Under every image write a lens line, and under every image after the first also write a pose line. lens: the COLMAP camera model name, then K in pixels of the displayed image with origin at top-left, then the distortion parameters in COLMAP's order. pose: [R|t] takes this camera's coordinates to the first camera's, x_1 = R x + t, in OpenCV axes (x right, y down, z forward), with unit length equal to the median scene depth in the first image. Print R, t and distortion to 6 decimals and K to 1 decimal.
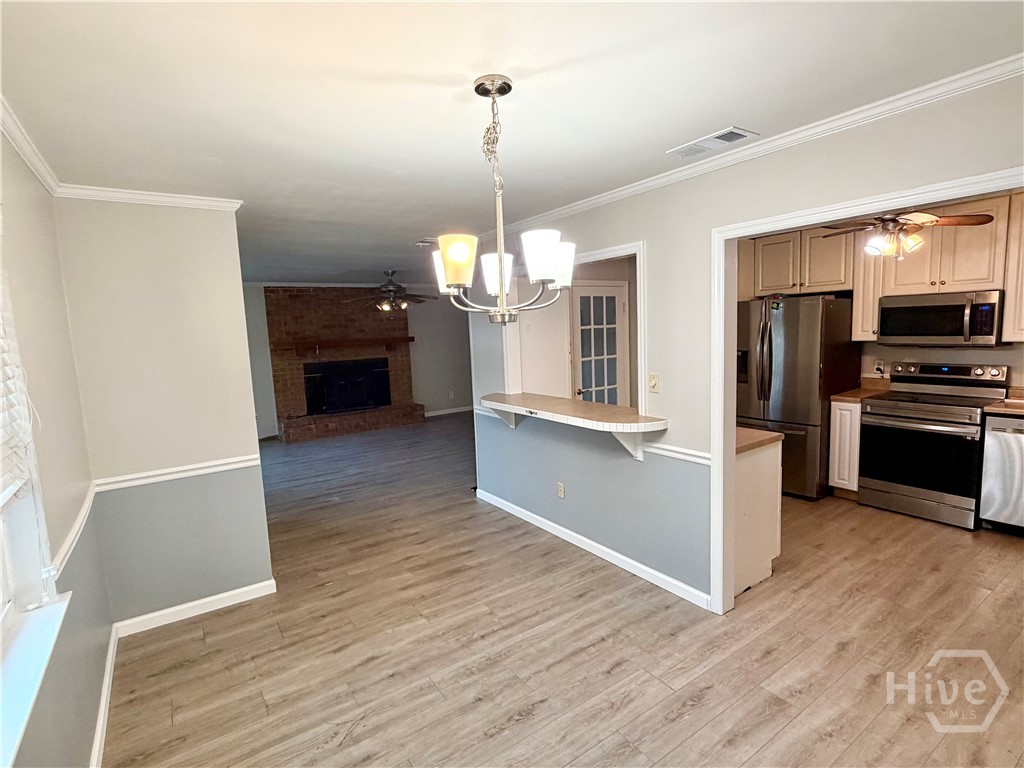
lens RADIAL K [[504.8, 0, 514.9], [0, 504.8, 388.0], [0, 0, 1]] dist [-0.002117, 0.002373]
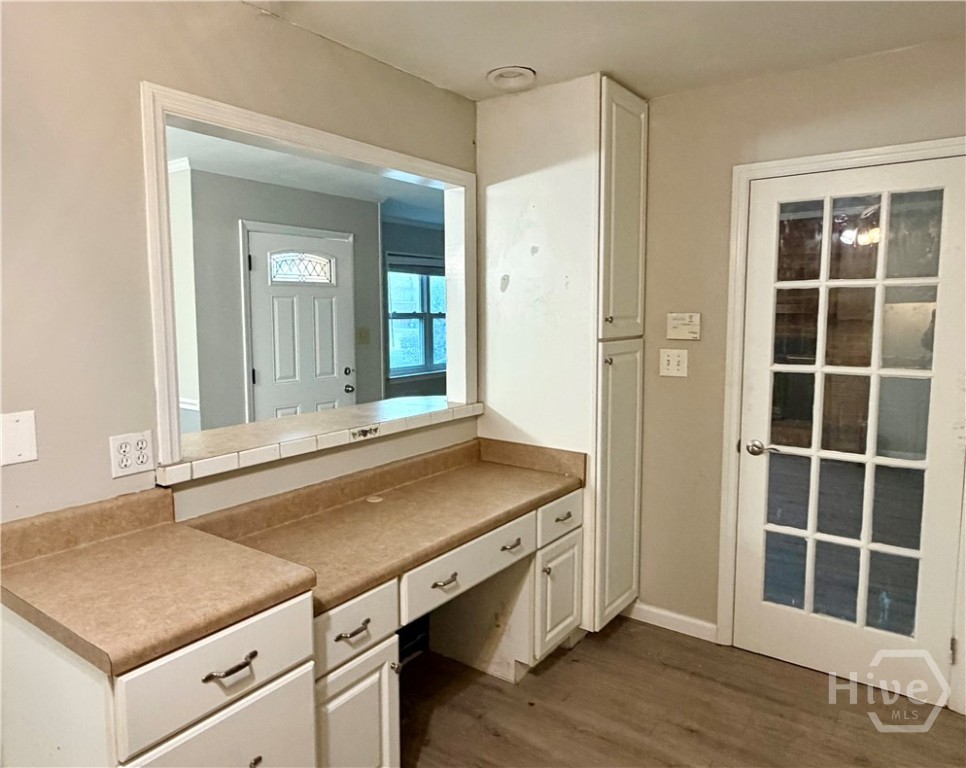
lens RADIAL K [[654.2, 0, 480.4], [0, 654.2, 377.4], [0, 0, 1]] dist [0.003947, -0.000435]
pose [[0.311831, 0.139605, -0.939826, 0.694257], [-0.125429, 0.986538, 0.104927, -0.097010], [0.941822, 0.085162, 0.325144, 0.810849]]
